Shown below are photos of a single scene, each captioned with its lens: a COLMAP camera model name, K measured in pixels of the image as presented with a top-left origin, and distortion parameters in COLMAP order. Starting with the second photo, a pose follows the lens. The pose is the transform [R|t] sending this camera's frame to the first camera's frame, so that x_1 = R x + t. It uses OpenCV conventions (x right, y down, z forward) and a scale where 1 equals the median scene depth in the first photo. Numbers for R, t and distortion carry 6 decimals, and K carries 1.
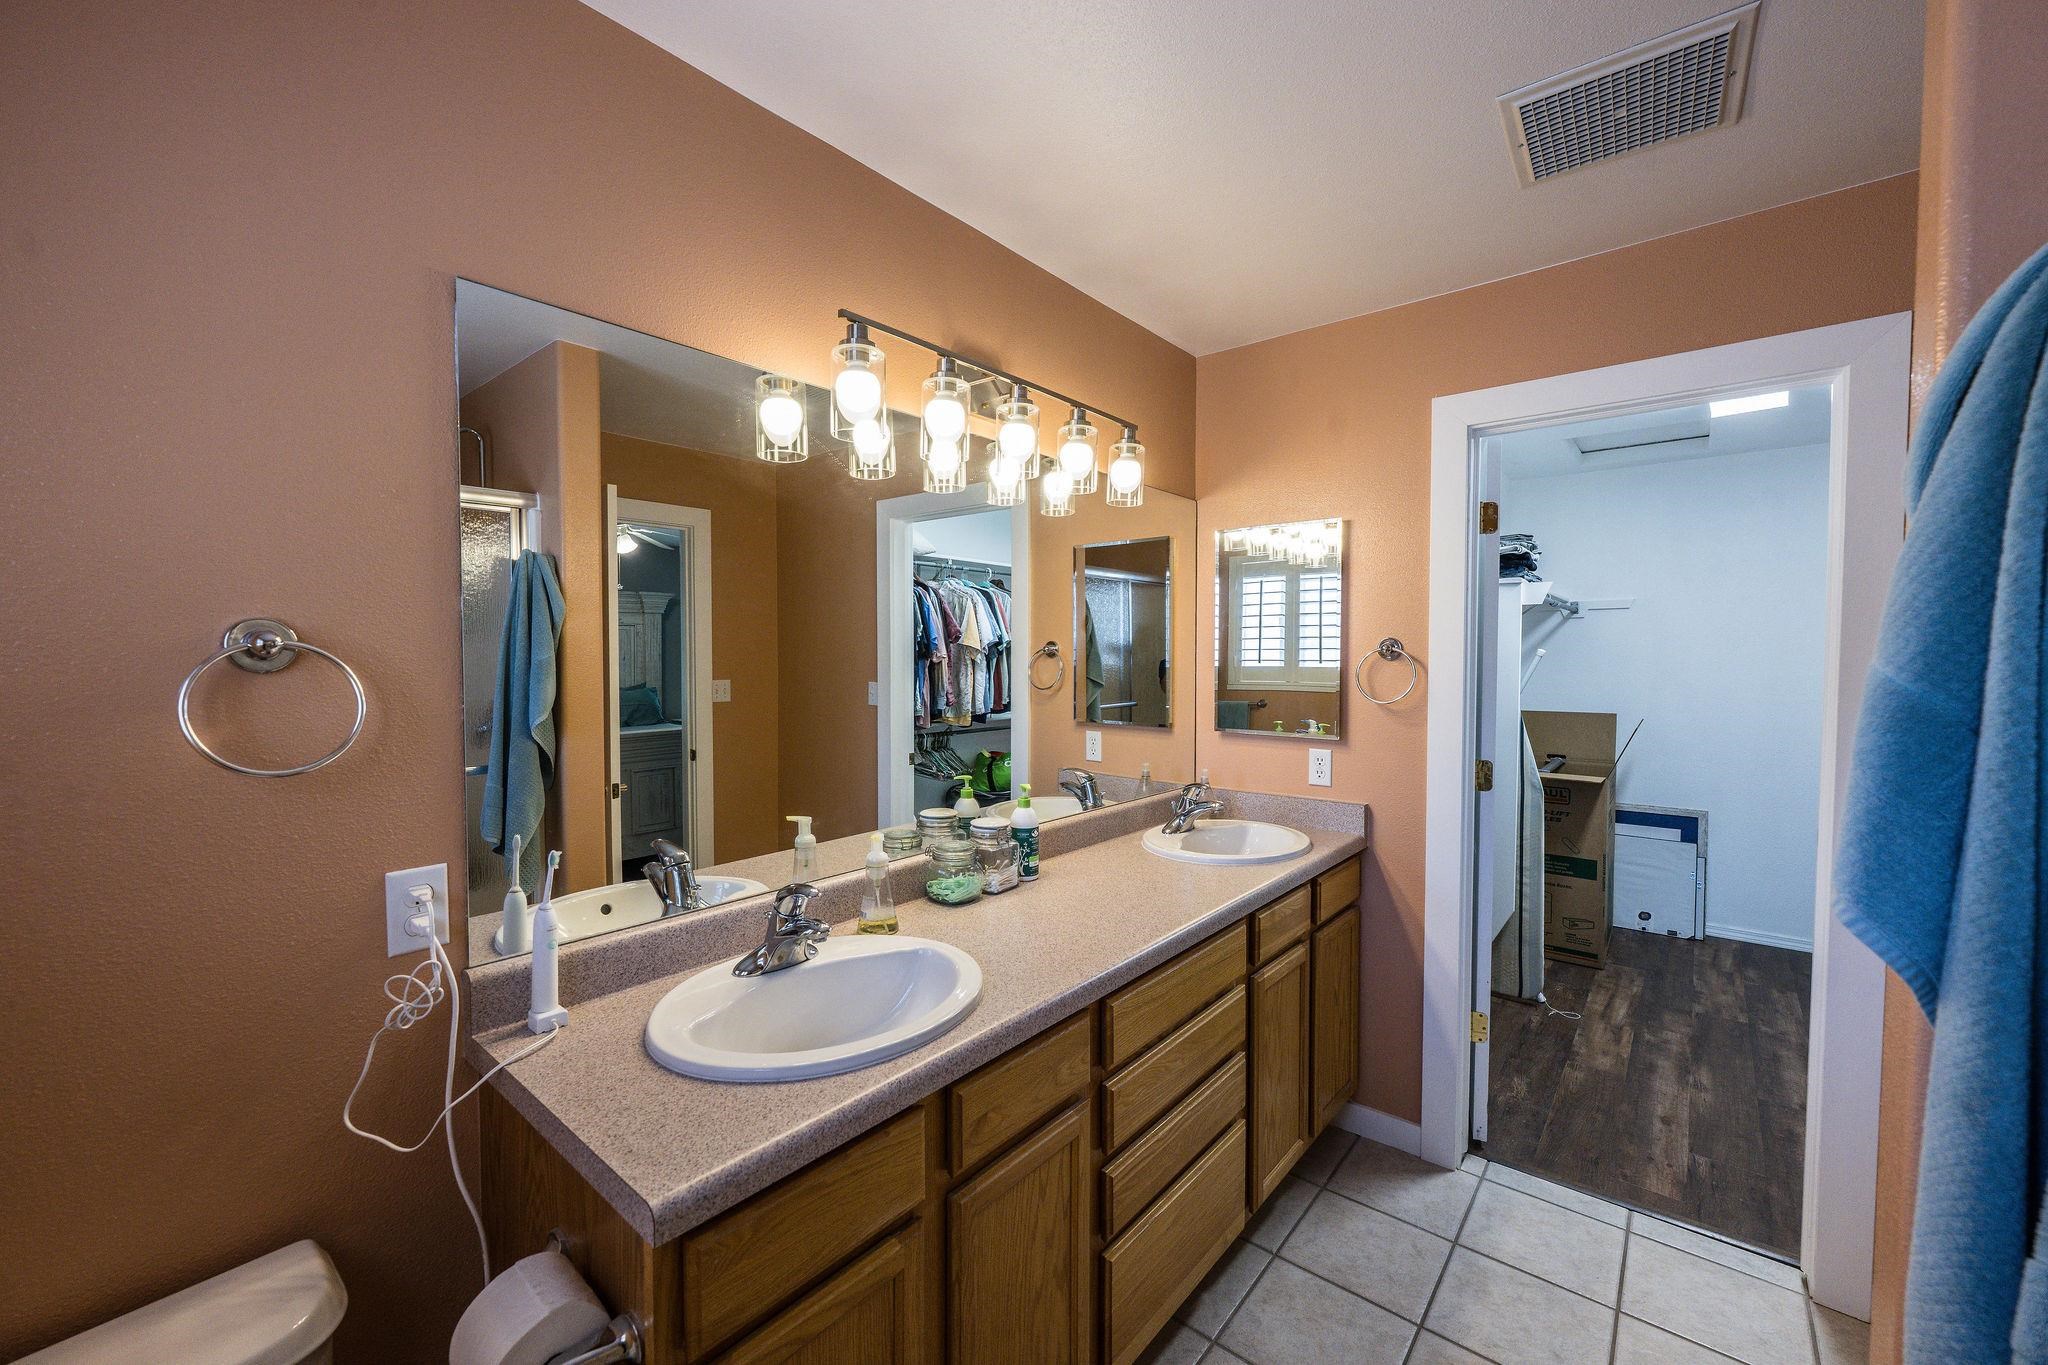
lens RADIAL K [[807.7, 0, 1014.8], [0, 807.7, 678.2], [0, 0, 1]] dist [0.002039, 0.000238]
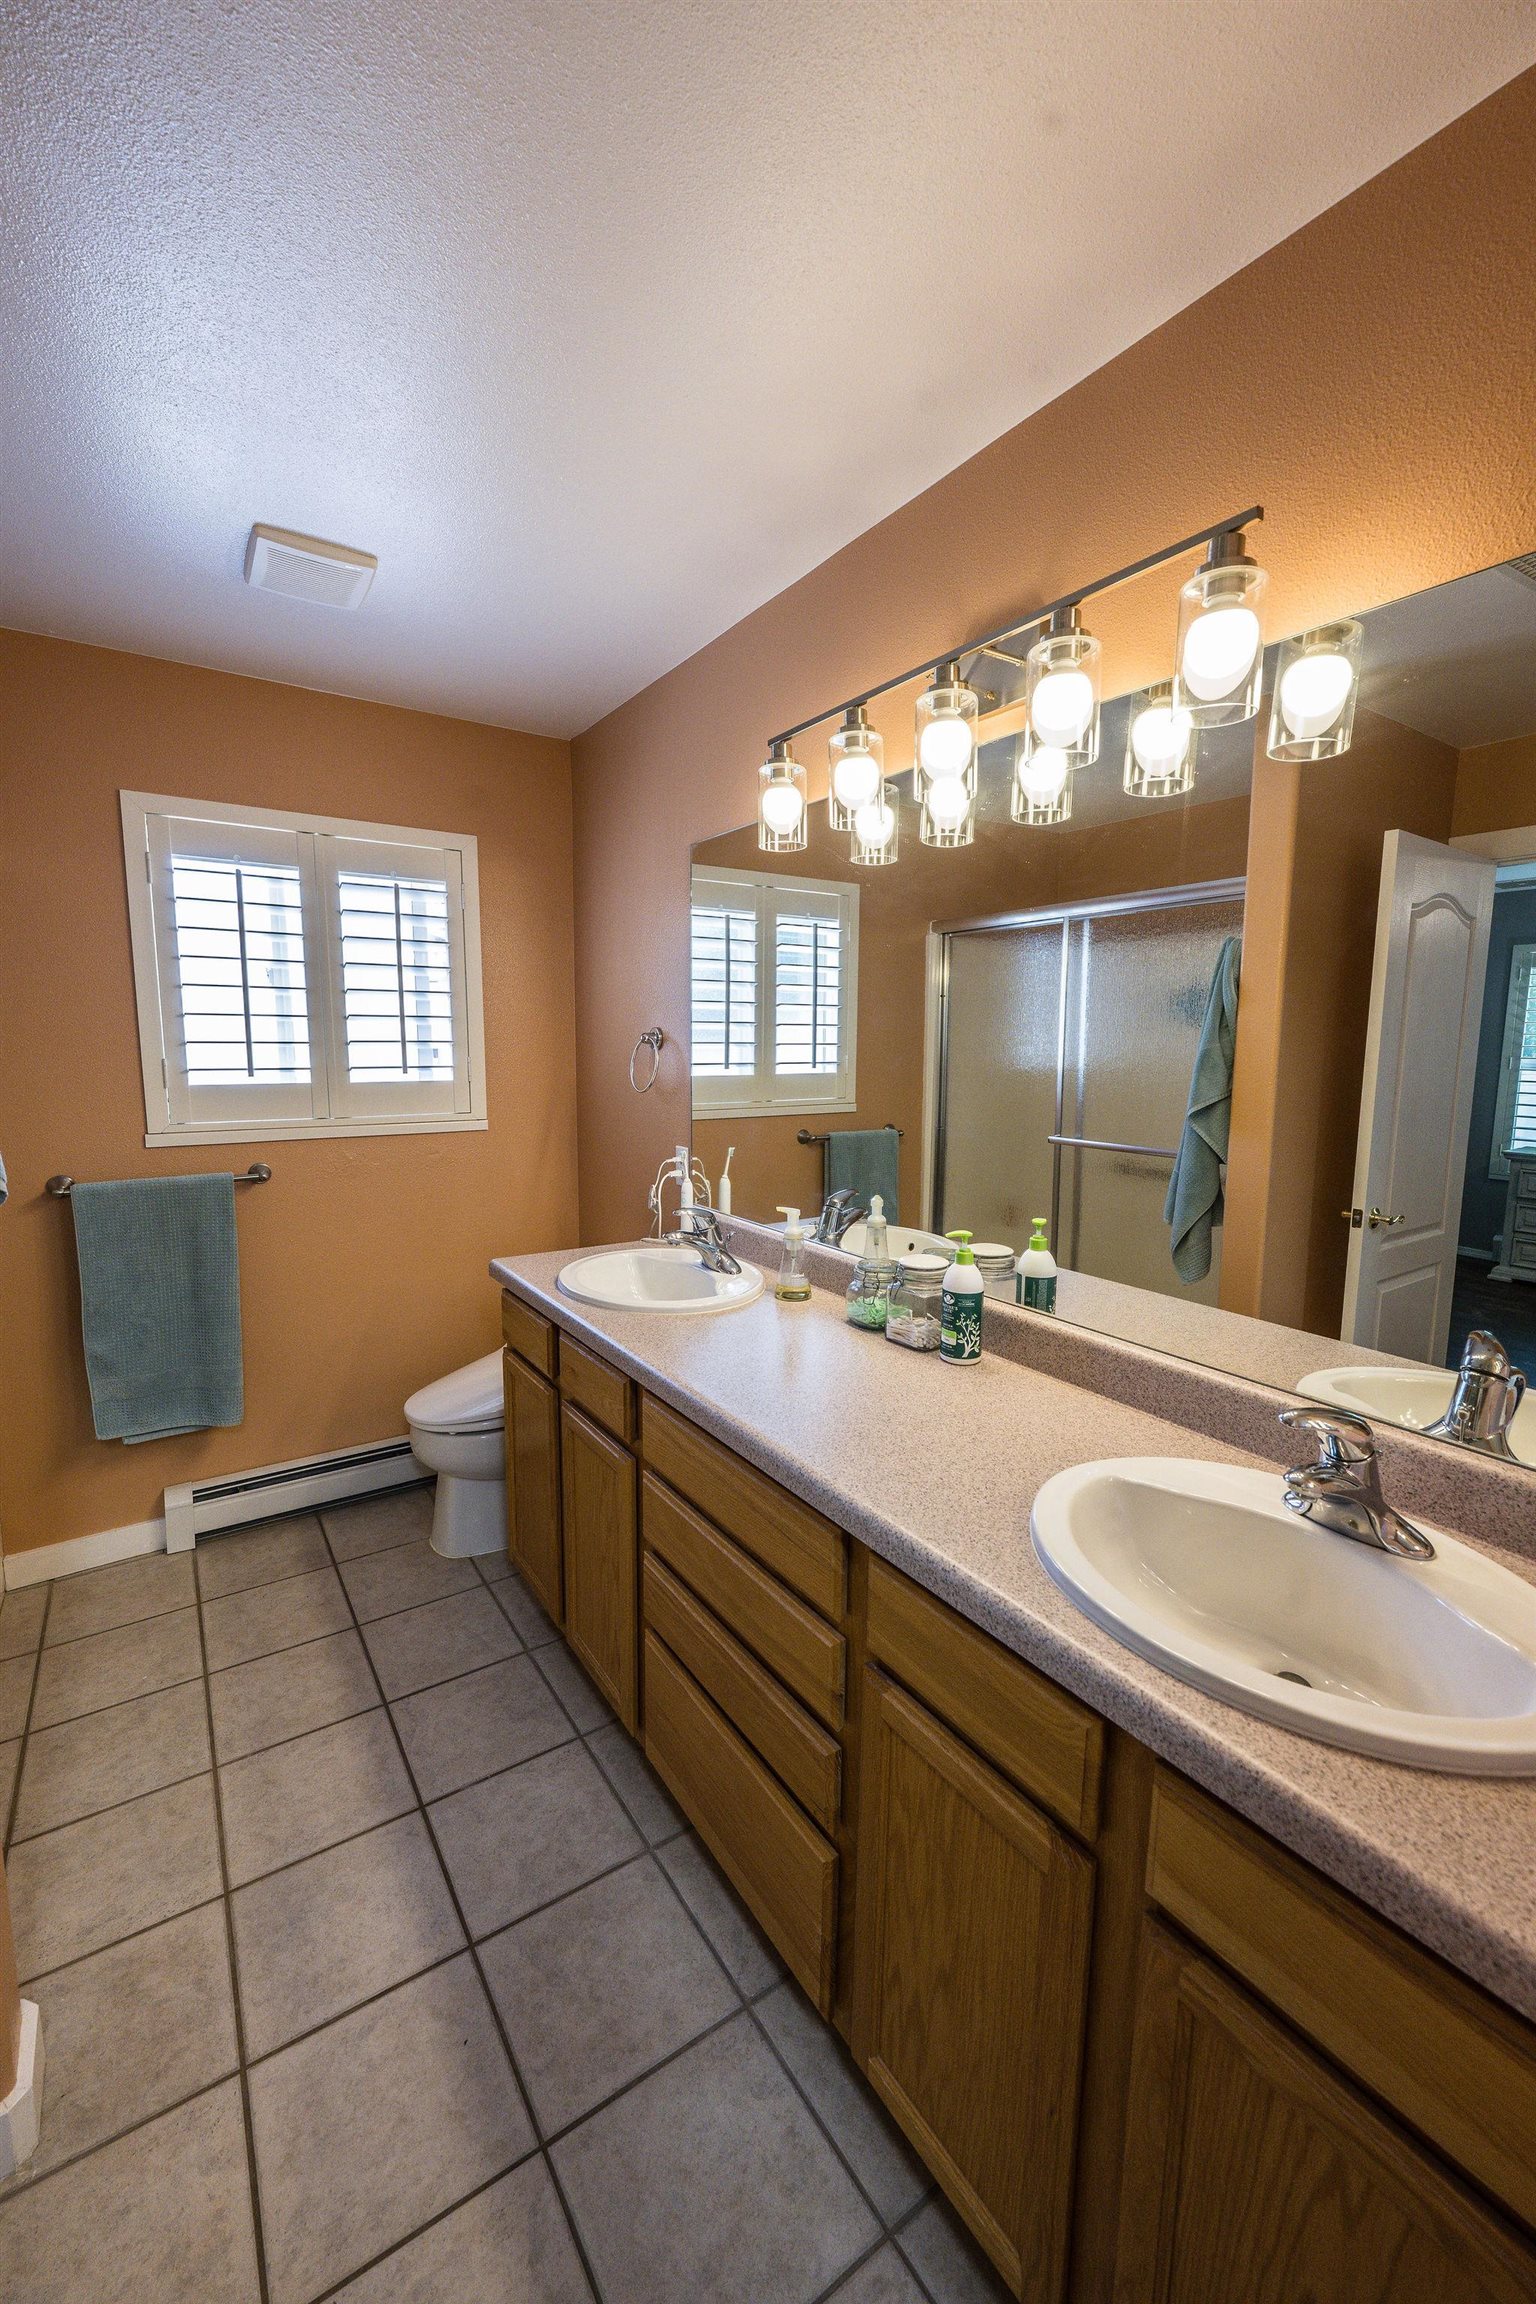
lens RADIAL K [[908.7, 0, 757.4], [0, 908.7, 1152.6], [0, 0, 1]] dist [0.002039, 0.000238]
pose [[-0.273004, 0.122274, -0.954211, 0.913579], [-0.039020, 0.989666, 0.137981, -0.046233], [0.961221, 0.074903, -0.265411, 1.151048]]
